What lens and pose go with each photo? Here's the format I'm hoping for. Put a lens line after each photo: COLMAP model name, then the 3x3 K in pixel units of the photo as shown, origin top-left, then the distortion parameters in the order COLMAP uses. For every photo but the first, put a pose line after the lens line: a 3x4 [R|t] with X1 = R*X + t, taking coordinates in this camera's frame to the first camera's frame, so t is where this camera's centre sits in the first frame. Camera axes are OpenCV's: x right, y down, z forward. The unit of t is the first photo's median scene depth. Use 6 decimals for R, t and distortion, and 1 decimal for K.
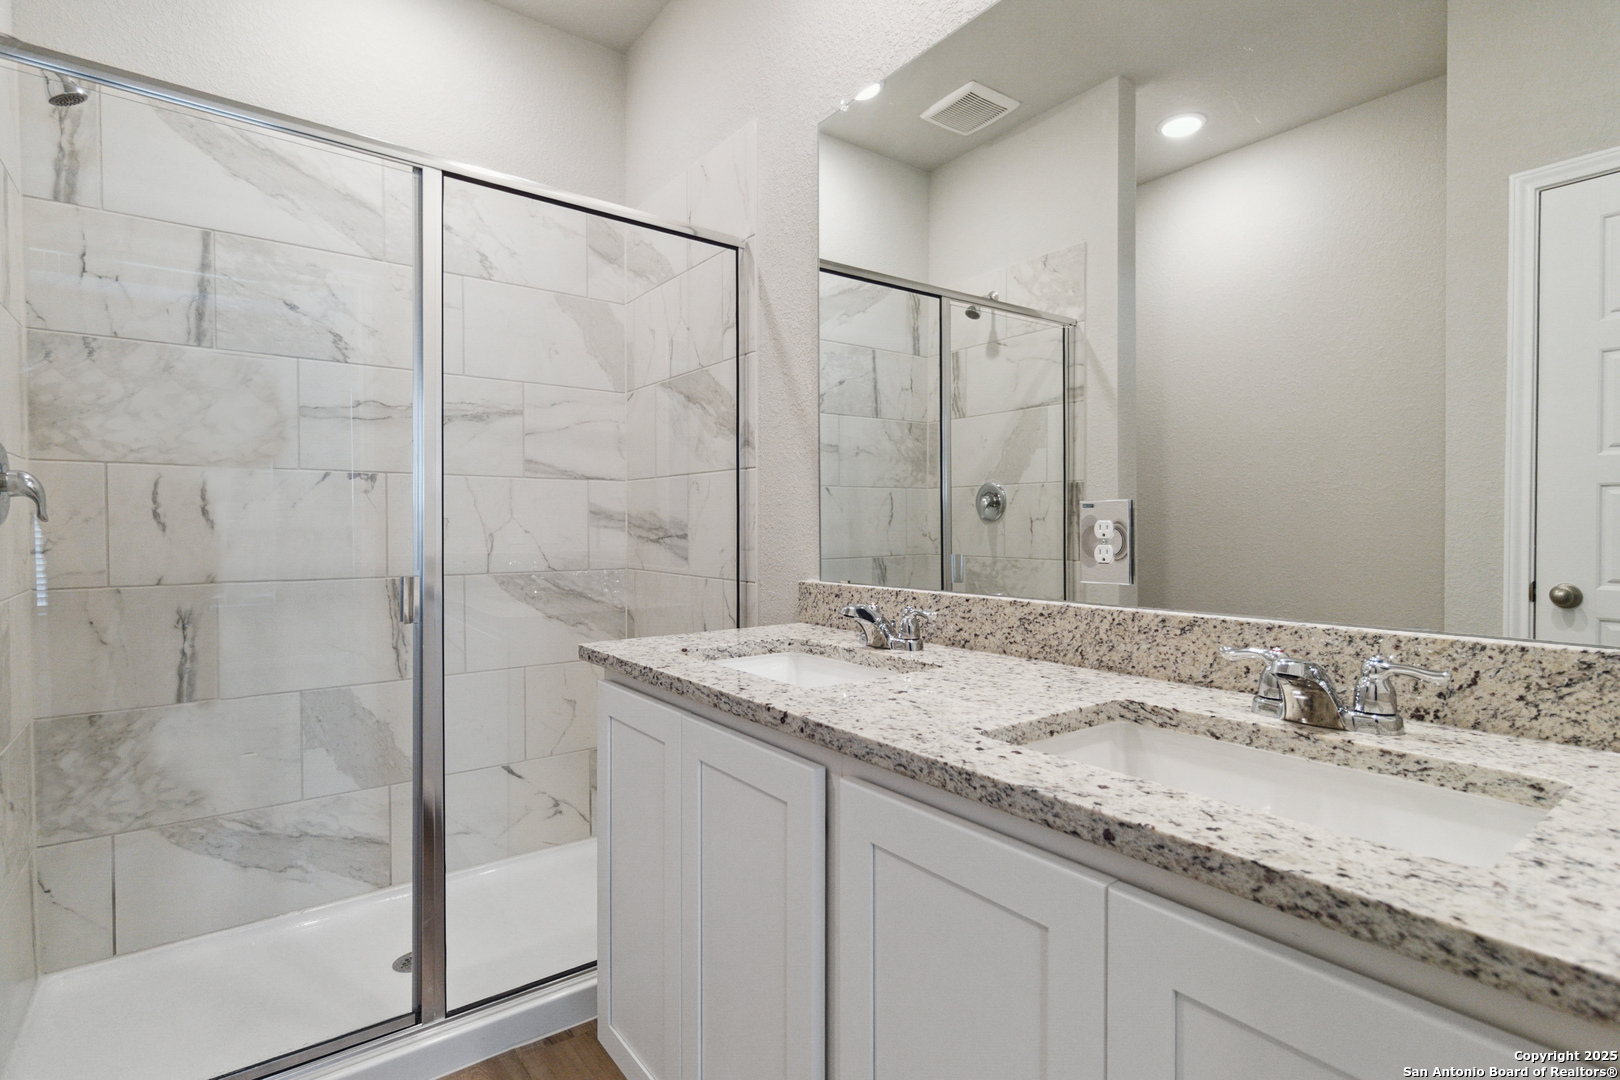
lens RADIAL K [[792.1, 0, 811.8], [0, 792.1, 525.5], [0, 0, 1]] dist [0.001442, 0.000842]
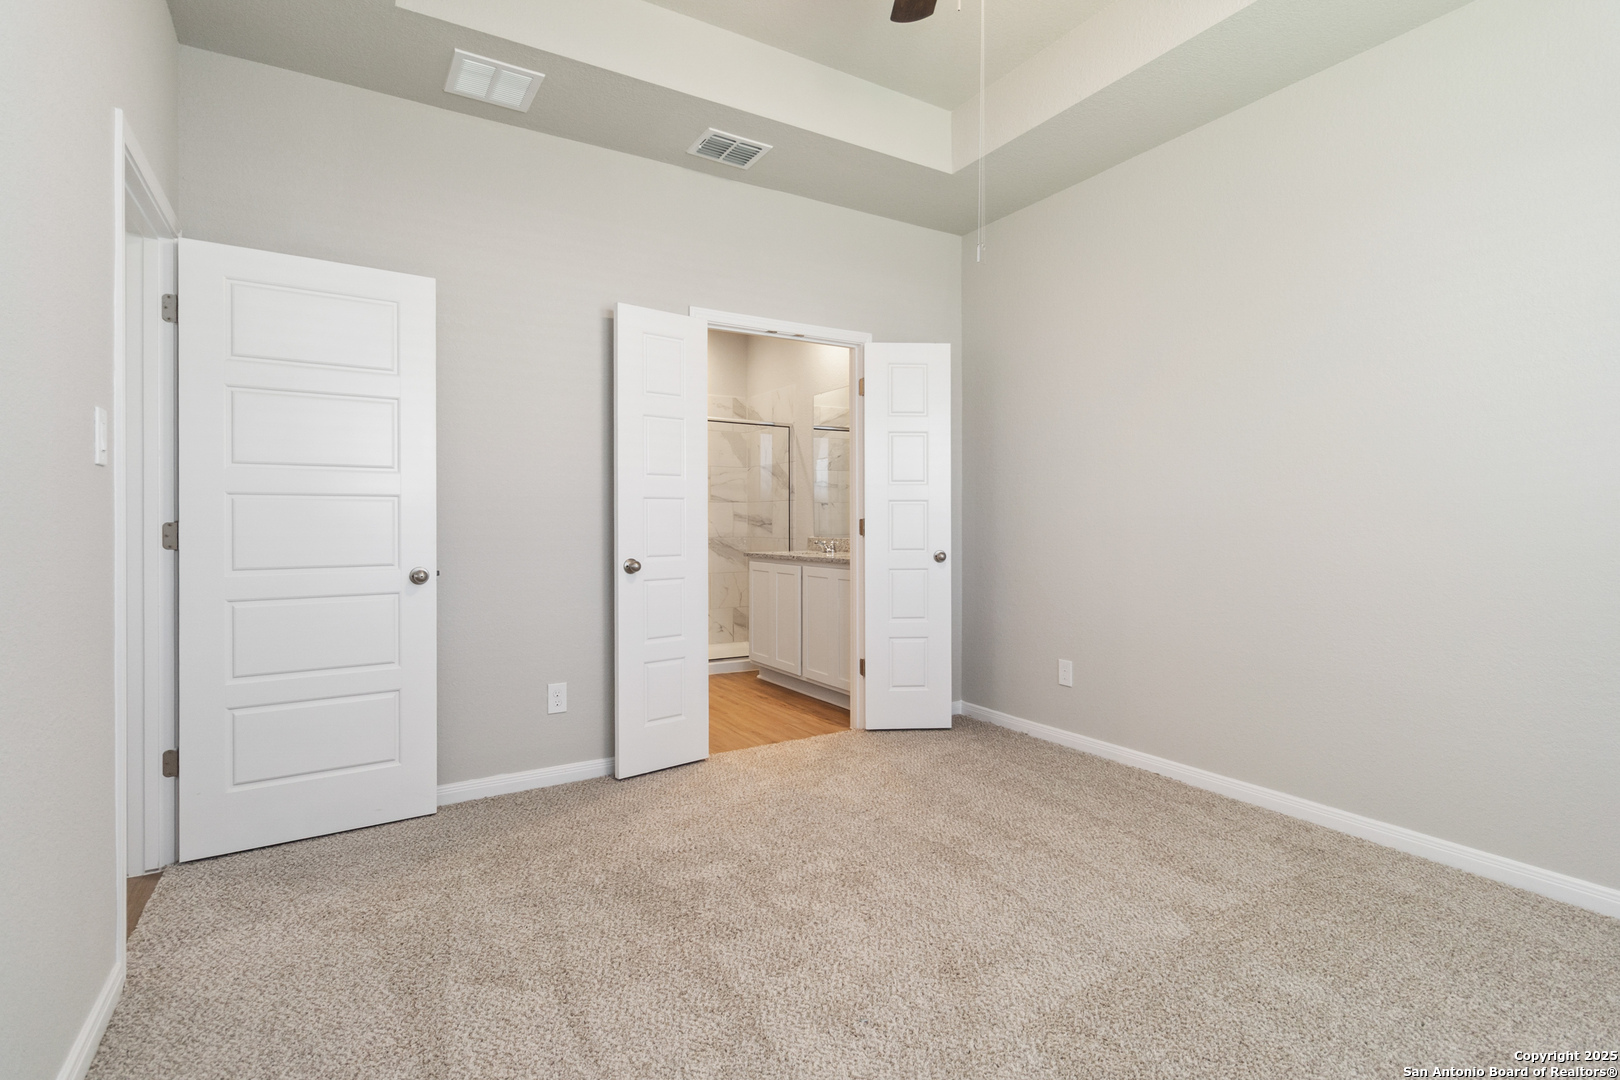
lens RADIAL K [[792.1, 0, 811.8], [0, 792.1, 525.5], [0, 0, 1]] dist [0.001442, 0.000842]
pose [[0.996108, 0.001867, -0.088121, 0.396147], [-0.001630, 0.999995, 0.002766, 0.019218], [0.088126, -0.002612, 0.996106, -3.059796]]
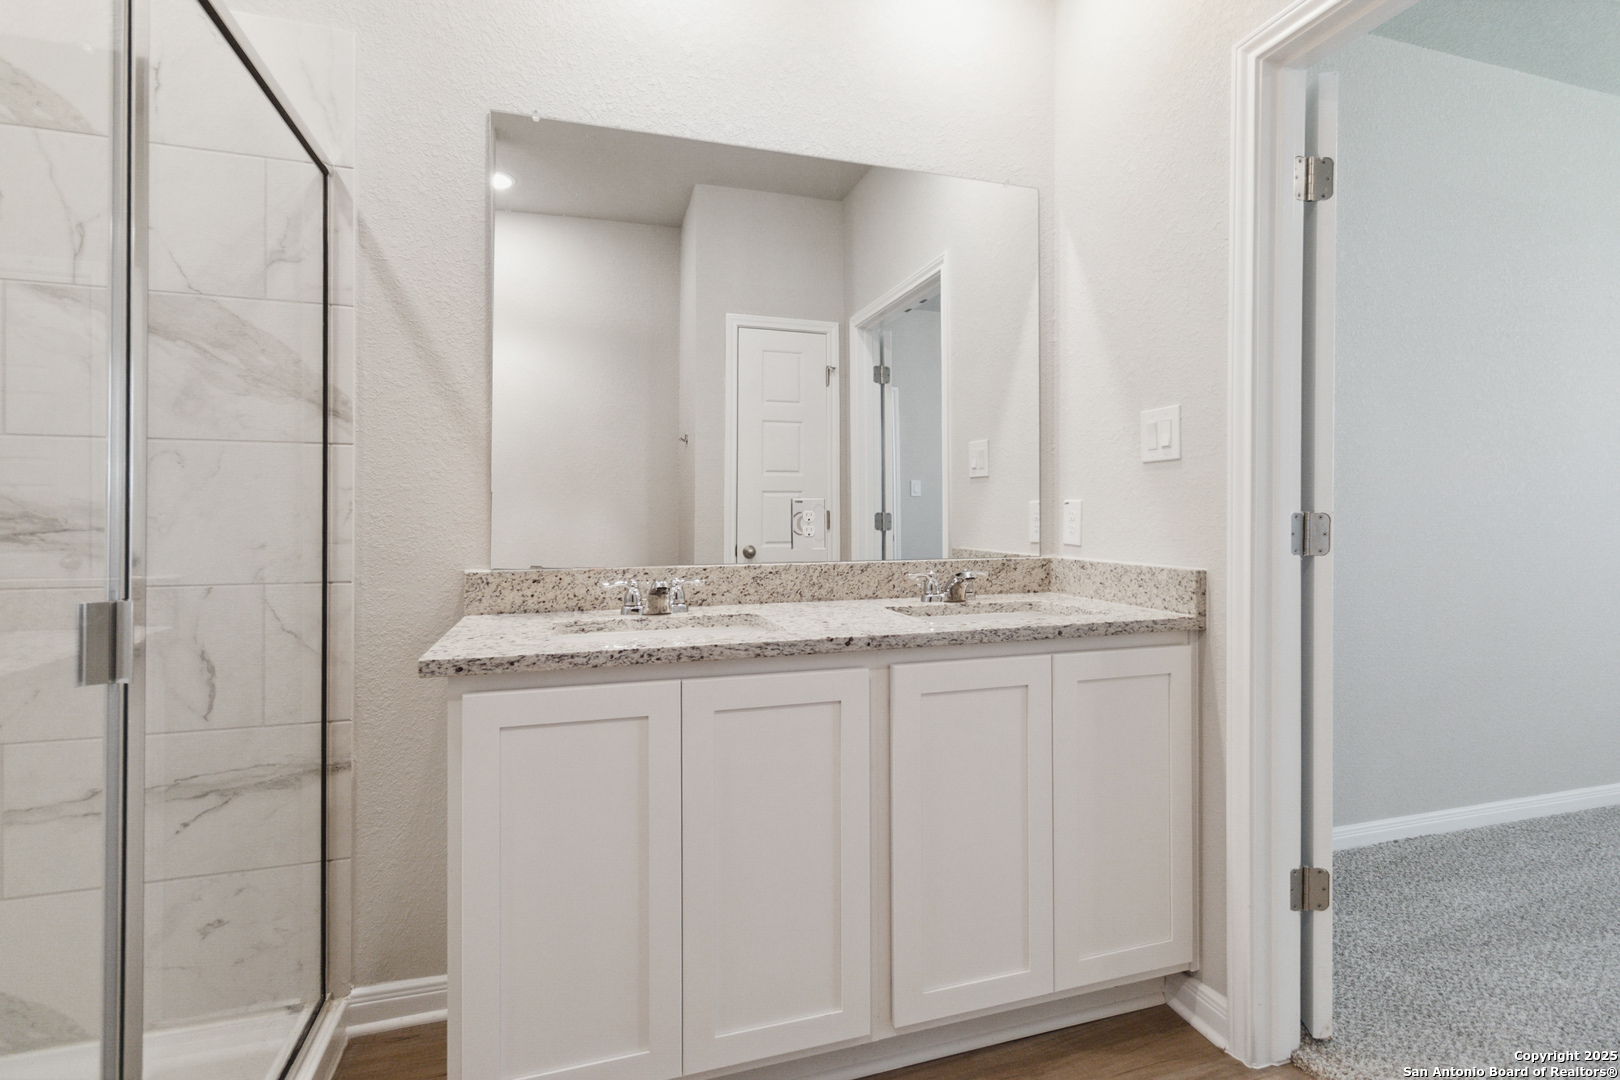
lens RADIAL K [[783.3, 0, 807.2], [0, 783.3, 492.6], [0, 0, 1]] dist [0.002765, 0.000633]
pose [[0.337541, 0.025997, 0.940952, -1.072368], [-0.000730, 0.999625, -0.027357, 0.000322], [-0.941311, 0.008547, 0.337433, 0.416431]]
